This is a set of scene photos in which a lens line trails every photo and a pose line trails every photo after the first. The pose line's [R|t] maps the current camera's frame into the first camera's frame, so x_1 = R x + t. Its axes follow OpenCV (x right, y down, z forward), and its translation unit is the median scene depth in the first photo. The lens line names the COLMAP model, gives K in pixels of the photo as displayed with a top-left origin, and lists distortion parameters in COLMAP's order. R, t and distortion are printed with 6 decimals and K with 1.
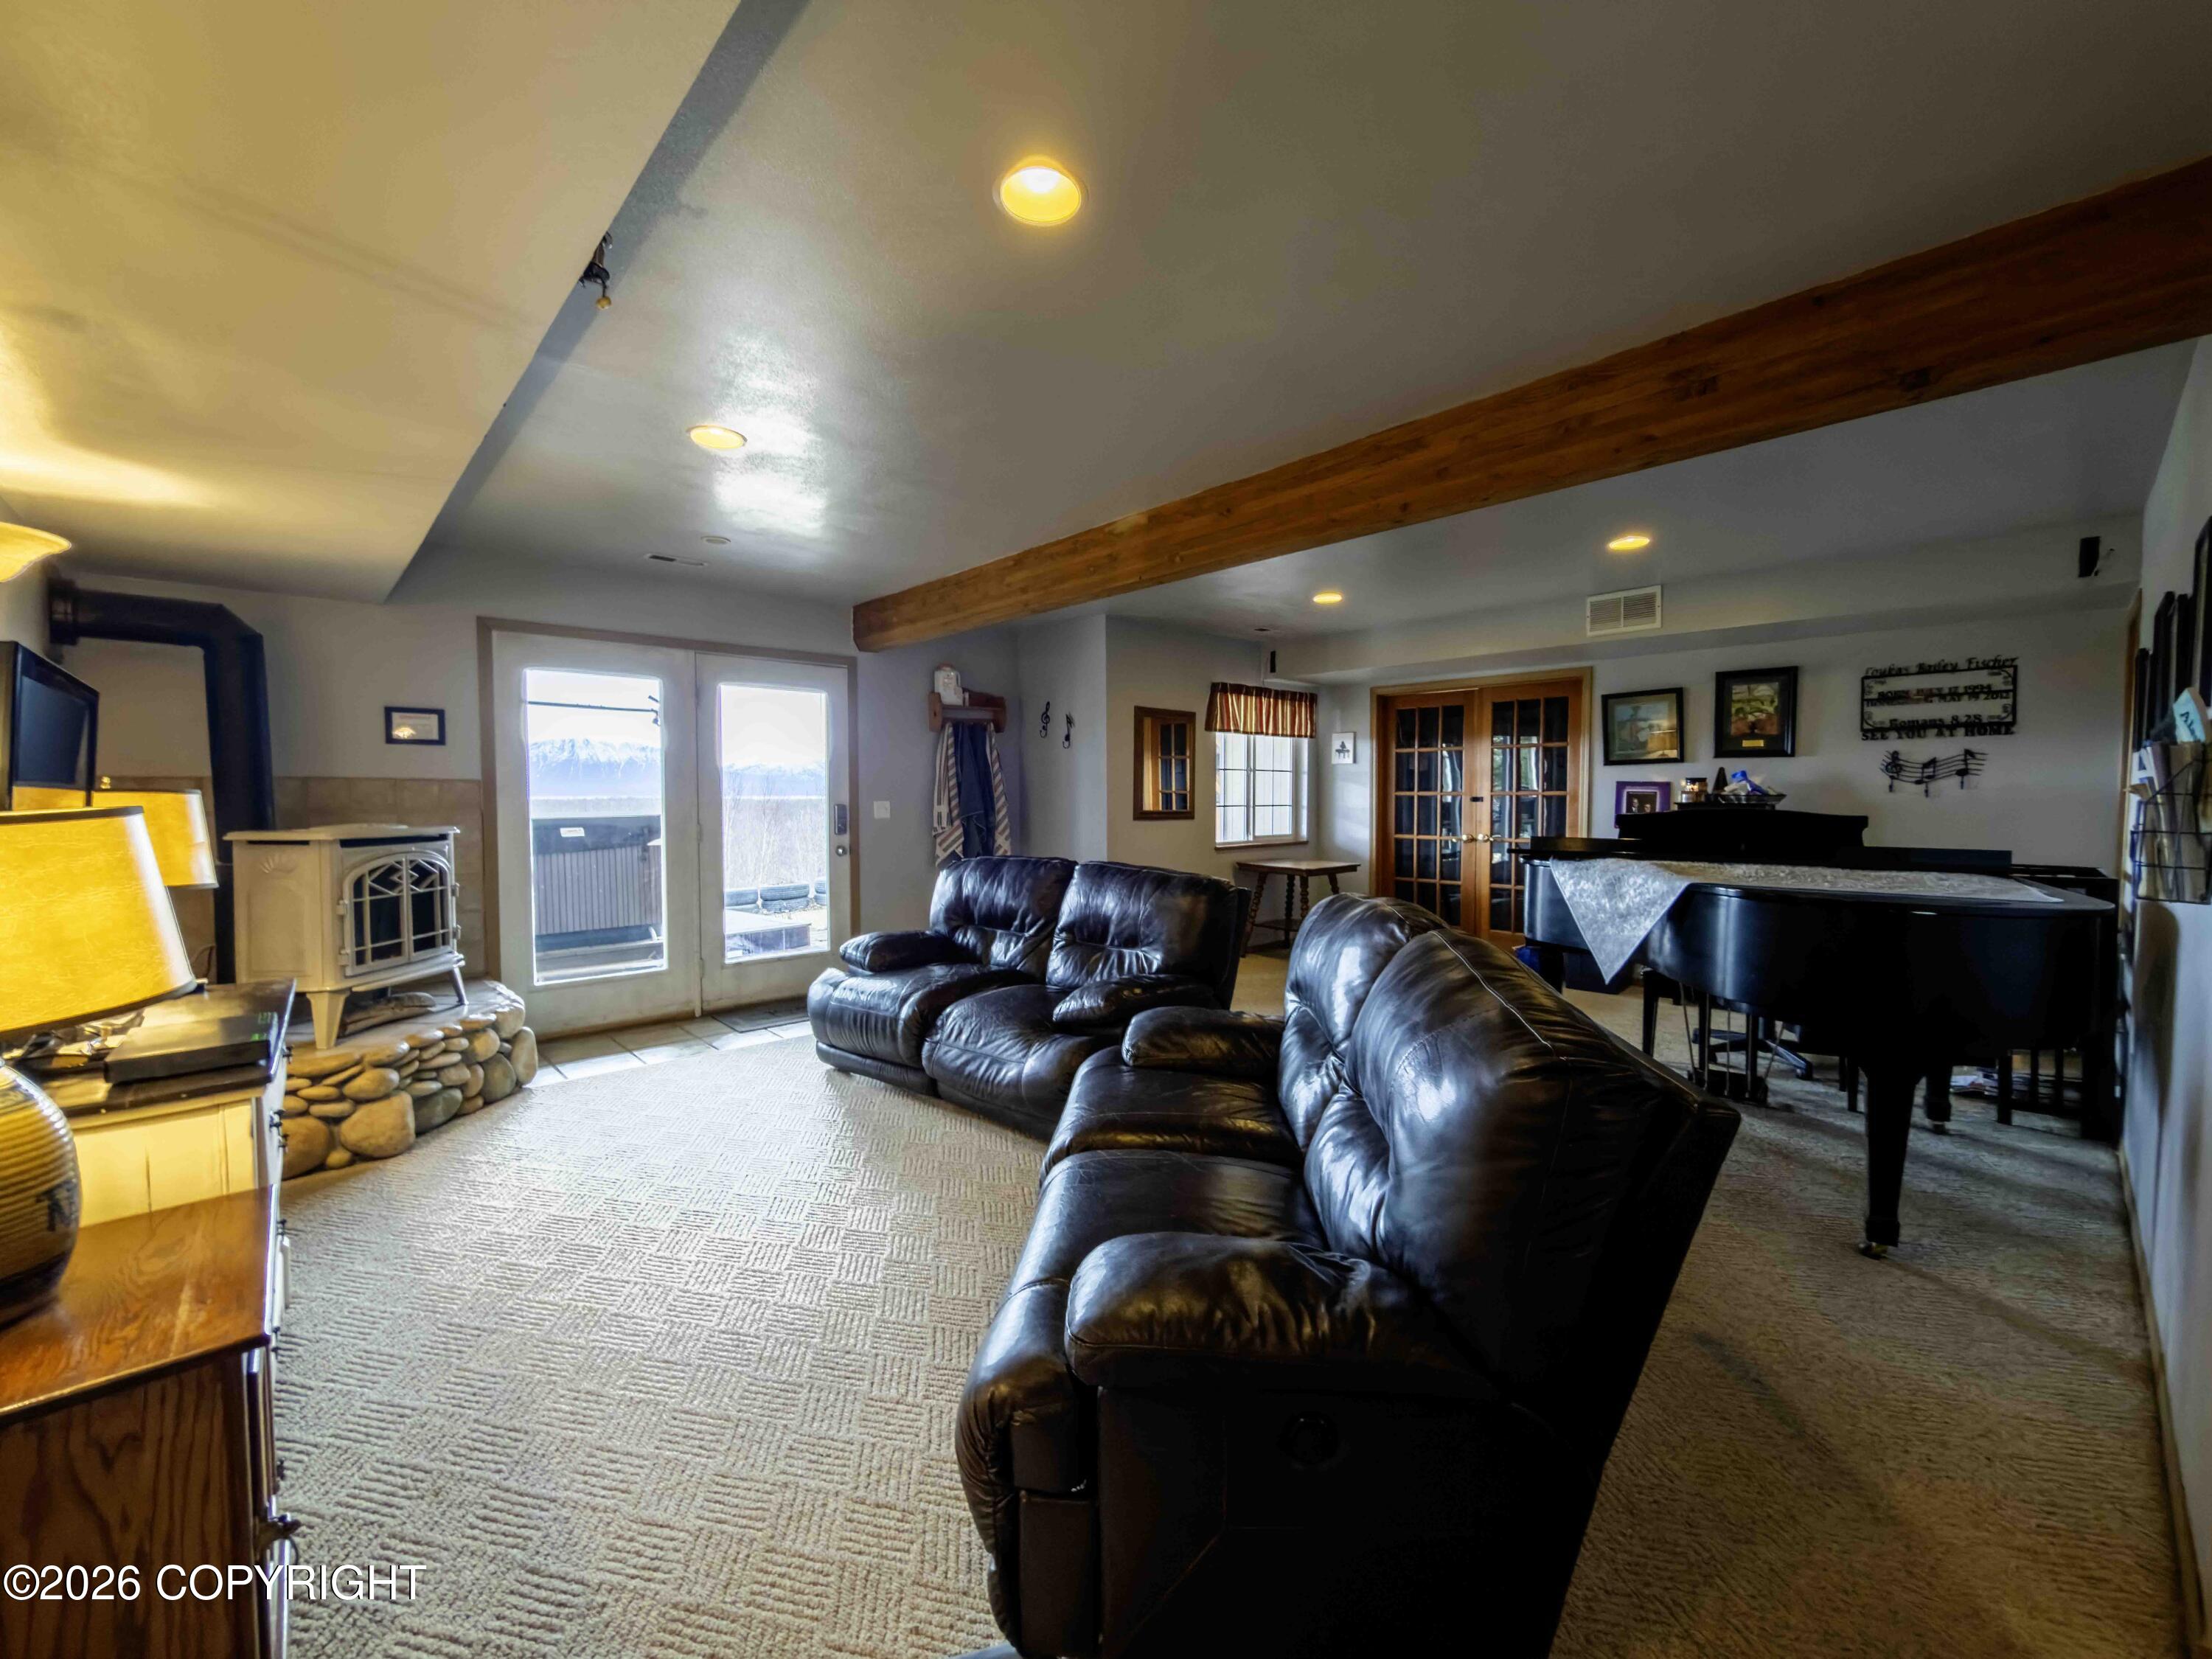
lens RADIAL K [[879.0, 0, 1095.1], [0, 879.0, 825.4], [0, 0, 1]] dist [-0.001832, -0.000134]
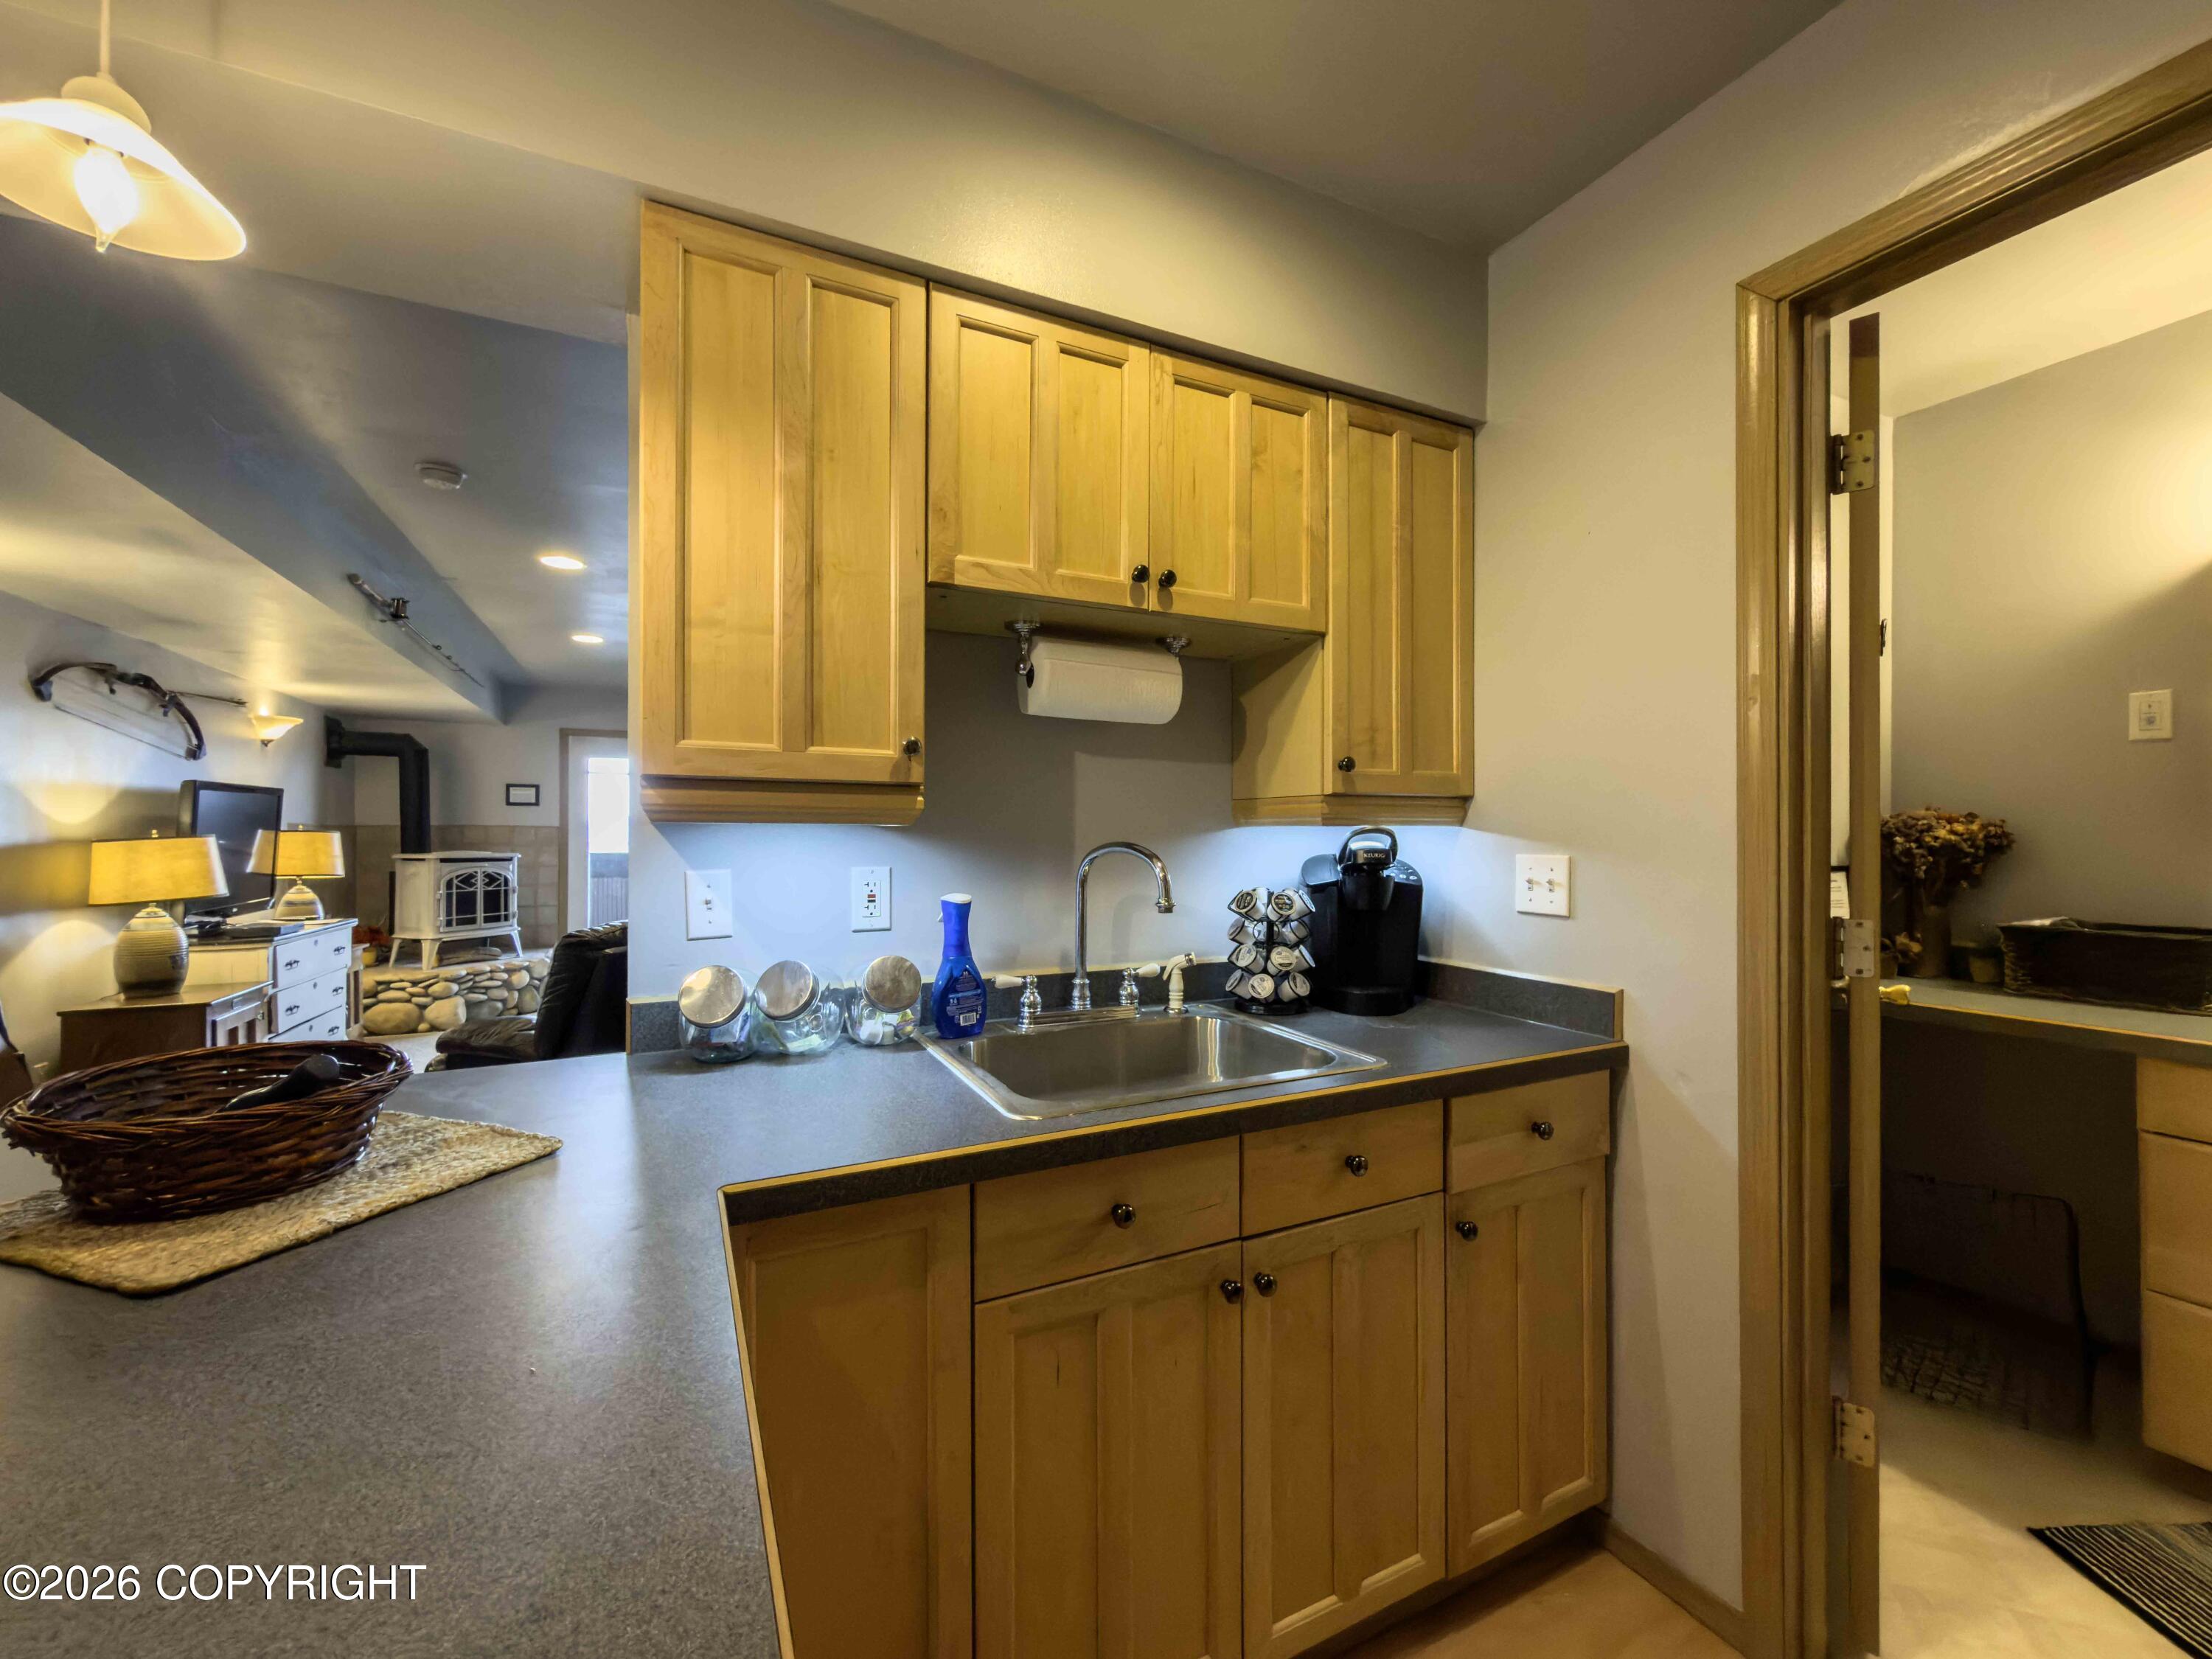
lens RADIAL K [[879.0, 0, 1115.6], [0, 879.0, 835.3], [0, 0, 1]] dist [-0.001832, -0.000134]
pose [[0.956664, 0.001226, -0.291190, 0.990113], [-0.013972, 0.999033, -0.041698, 0.023265], [0.290857, 0.043960, 0.955756, -0.345706]]
